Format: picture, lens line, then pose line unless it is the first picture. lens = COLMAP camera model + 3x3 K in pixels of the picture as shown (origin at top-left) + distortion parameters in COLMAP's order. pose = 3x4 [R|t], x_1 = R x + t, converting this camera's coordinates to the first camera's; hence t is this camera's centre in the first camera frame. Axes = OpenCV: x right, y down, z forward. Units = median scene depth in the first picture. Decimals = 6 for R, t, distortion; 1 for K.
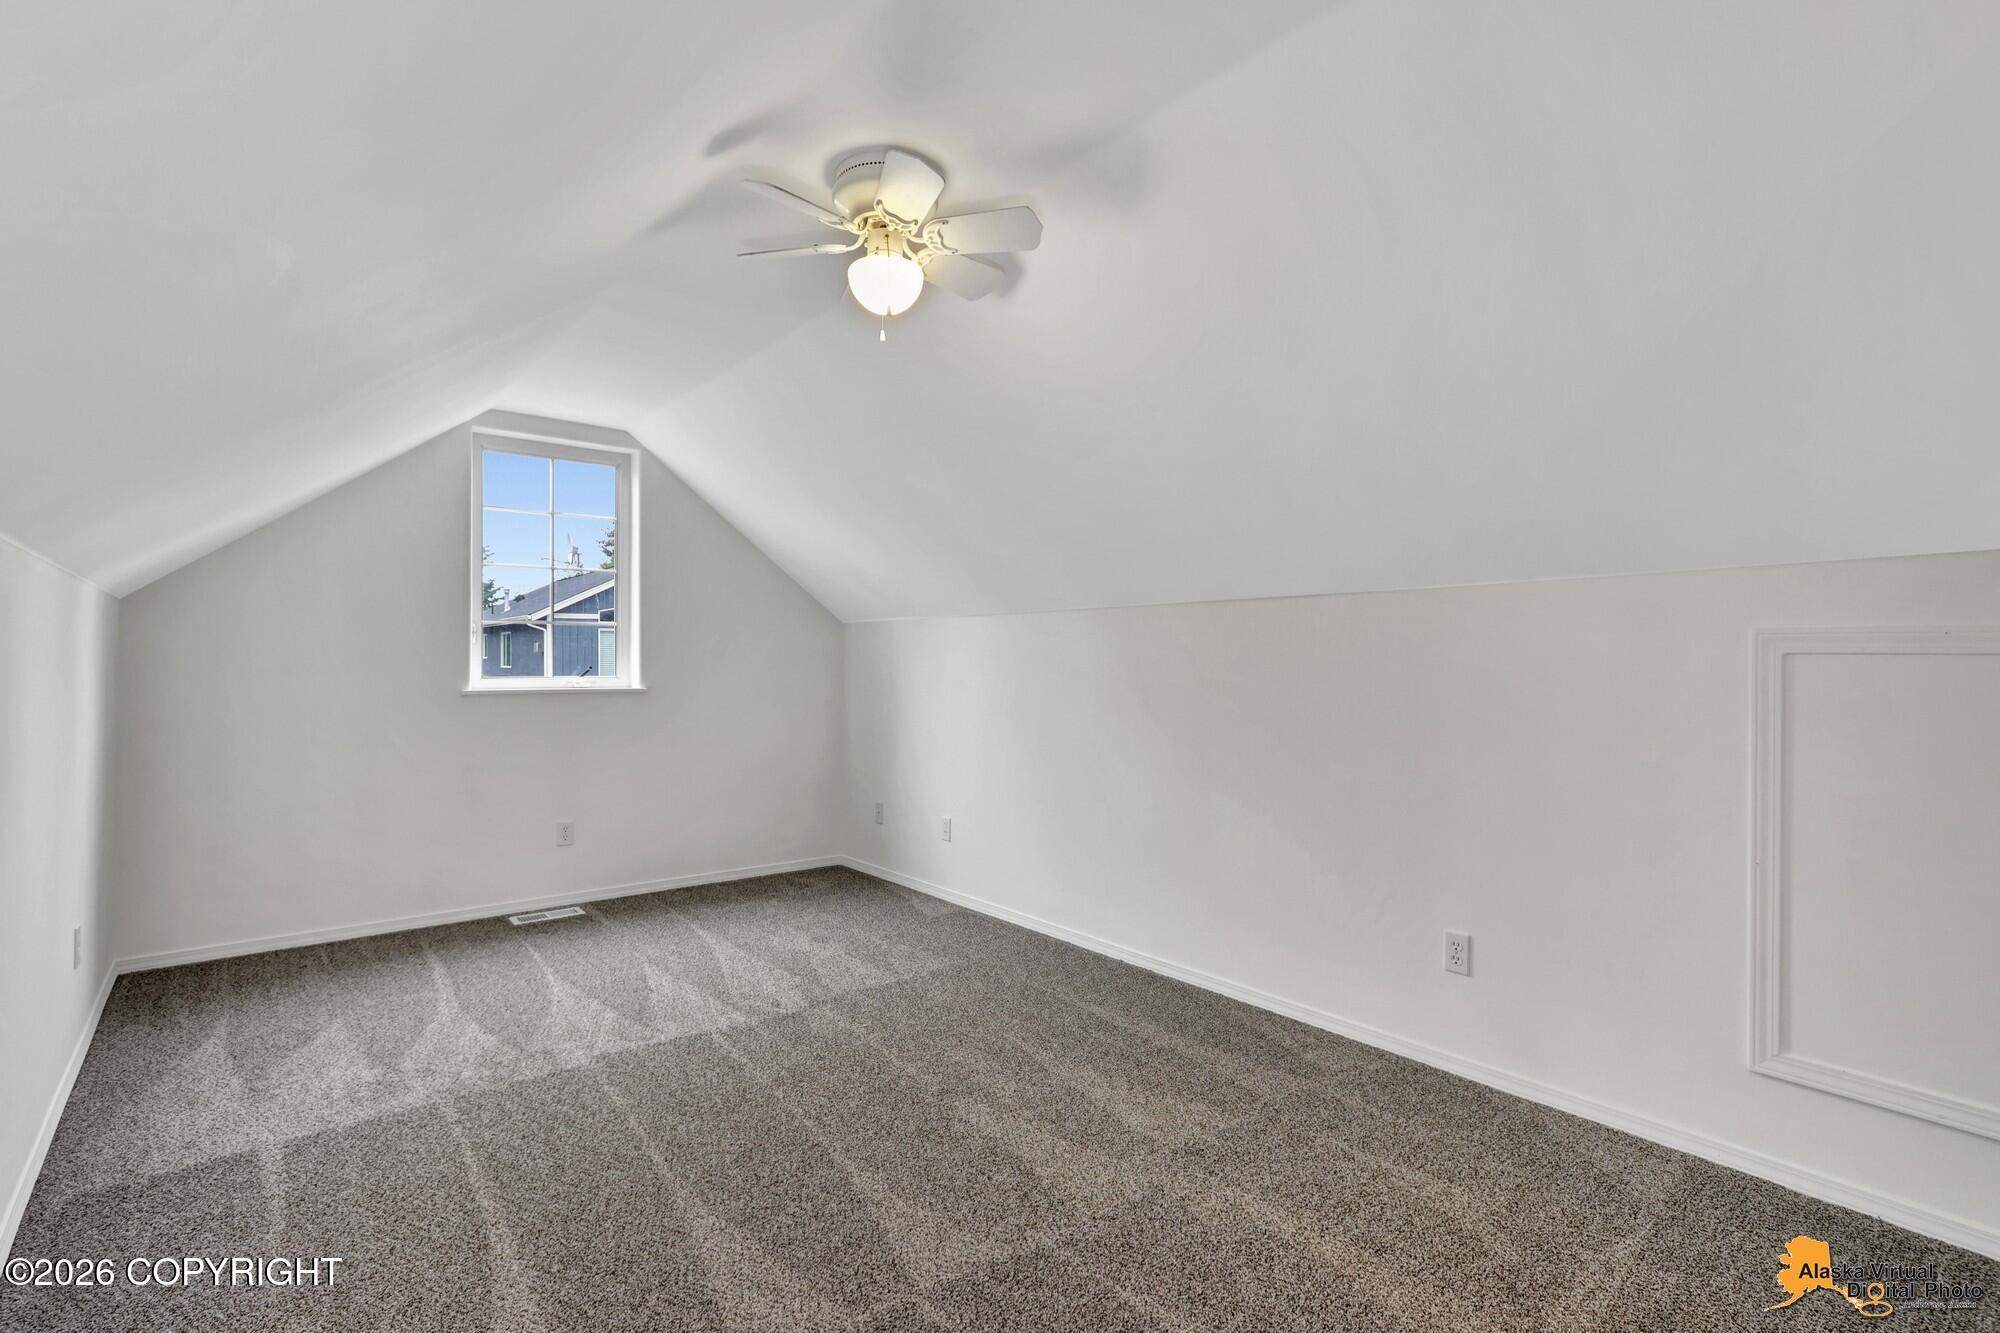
lens RADIAL K [[928.8, 0, 988.3], [0, 928.8, 673.6], [0, 0, 1]] dist [0.011105, -0.005138]
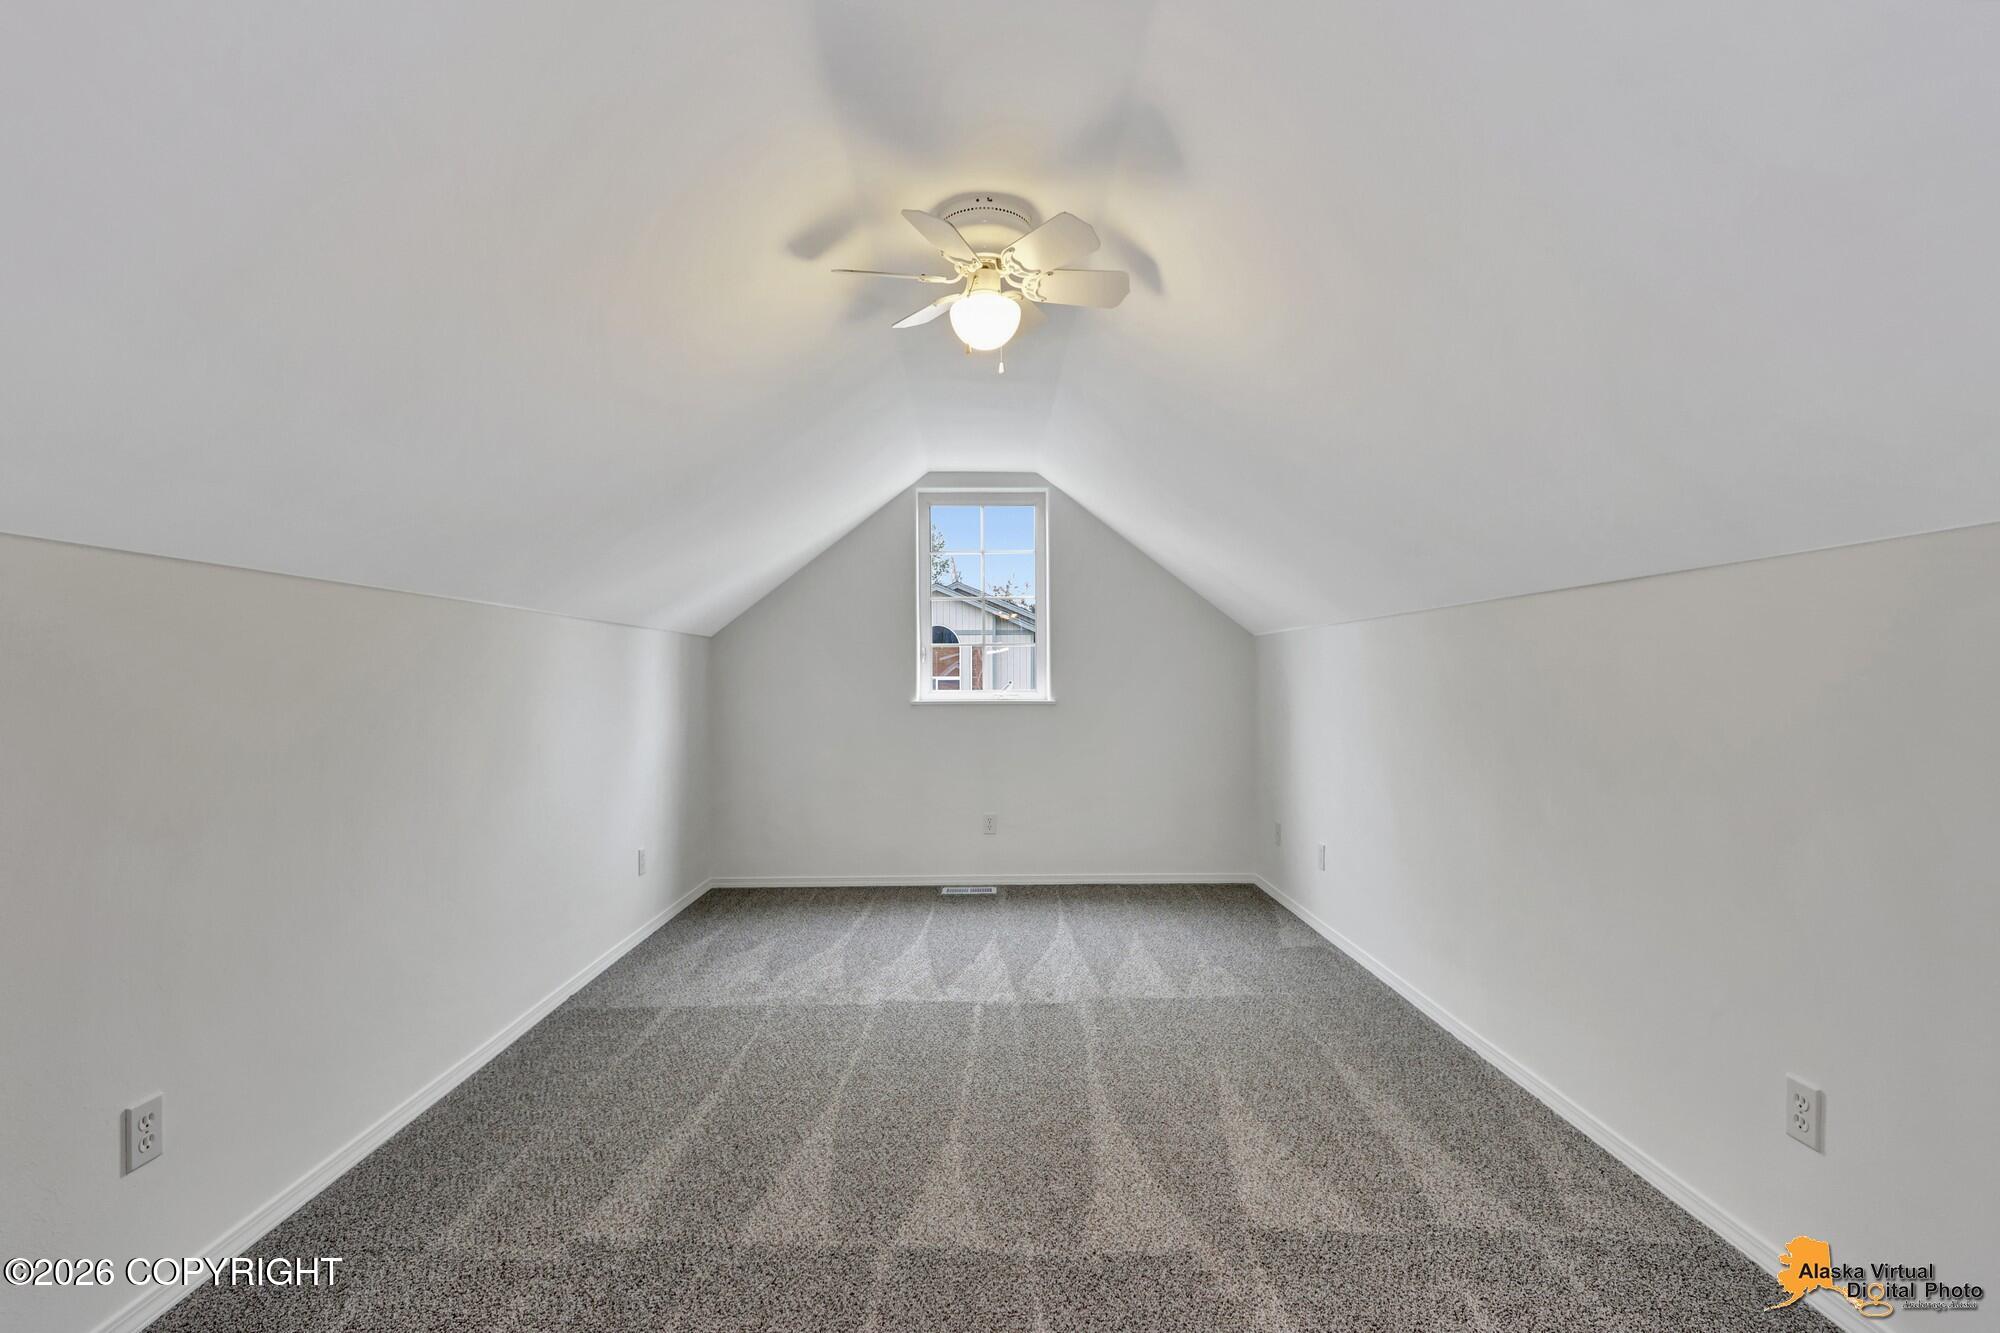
lens RADIAL K [[928.4, 0, 1000.2], [0, 928.4, 703.6], [0, 0, 1]] dist [0.010084, -0.004366]
pose [[0.790524, 0.010207, -0.612347, 0.354854], [-0.000062, 0.999862, 0.016586, 0.000443], [0.612432, -0.013074, 0.790415, 0.106616]]
